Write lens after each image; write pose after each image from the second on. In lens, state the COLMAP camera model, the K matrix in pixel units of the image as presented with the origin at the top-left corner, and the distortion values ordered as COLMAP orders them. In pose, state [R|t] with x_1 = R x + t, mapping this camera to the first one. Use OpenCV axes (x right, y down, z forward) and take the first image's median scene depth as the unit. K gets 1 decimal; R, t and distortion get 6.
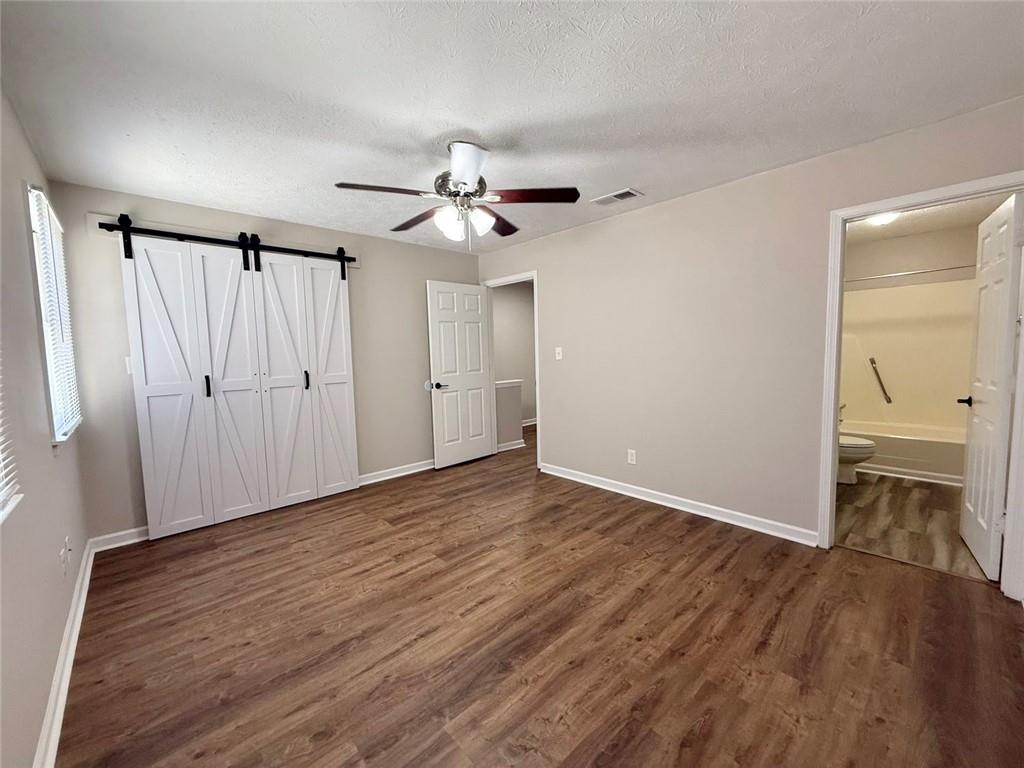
lens RADIAL K [[411.1, 0, 508.7], [0, 411.1, 384.6], [0, 0, 1]] dist [-0.001190, -0.000209]
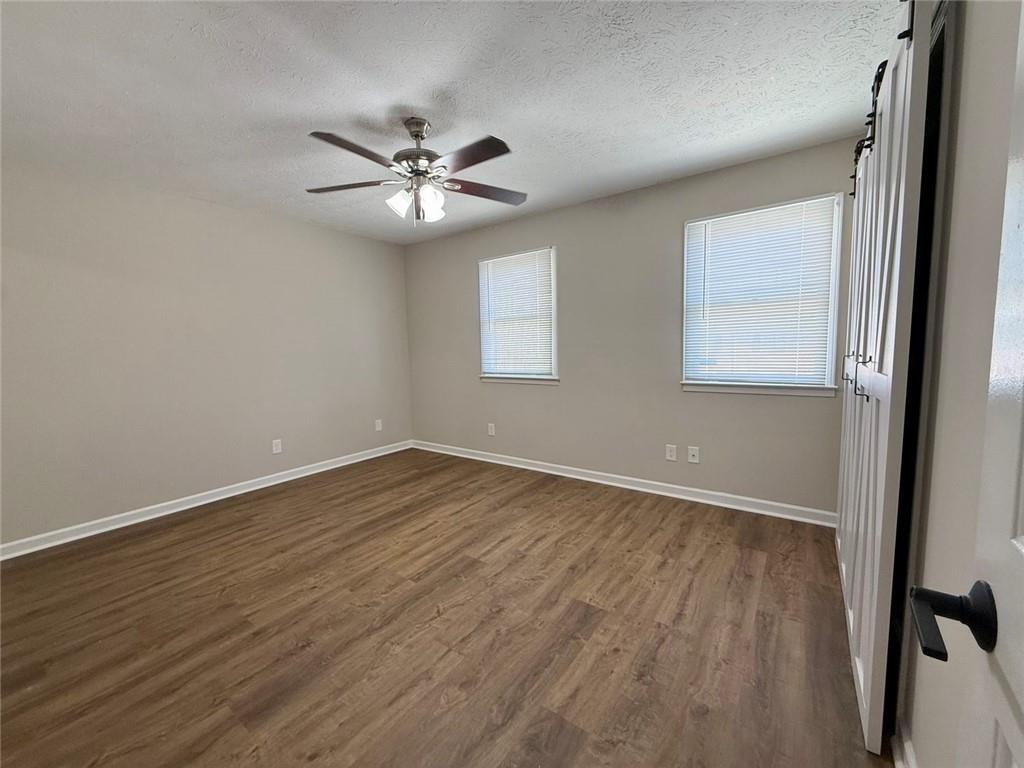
lens RADIAL K [[411.1, 0, 508.7], [0, 411.1, 384.6], [0, 0, 1]] dist [-0.001190, -0.000209]
pose [[-0.979663, 0.064657, -0.189947, -0.095852], [0.029856, 0.983094, 0.180653, -0.127765], [0.198416, 0.171308, -0.965031, 1.886993]]
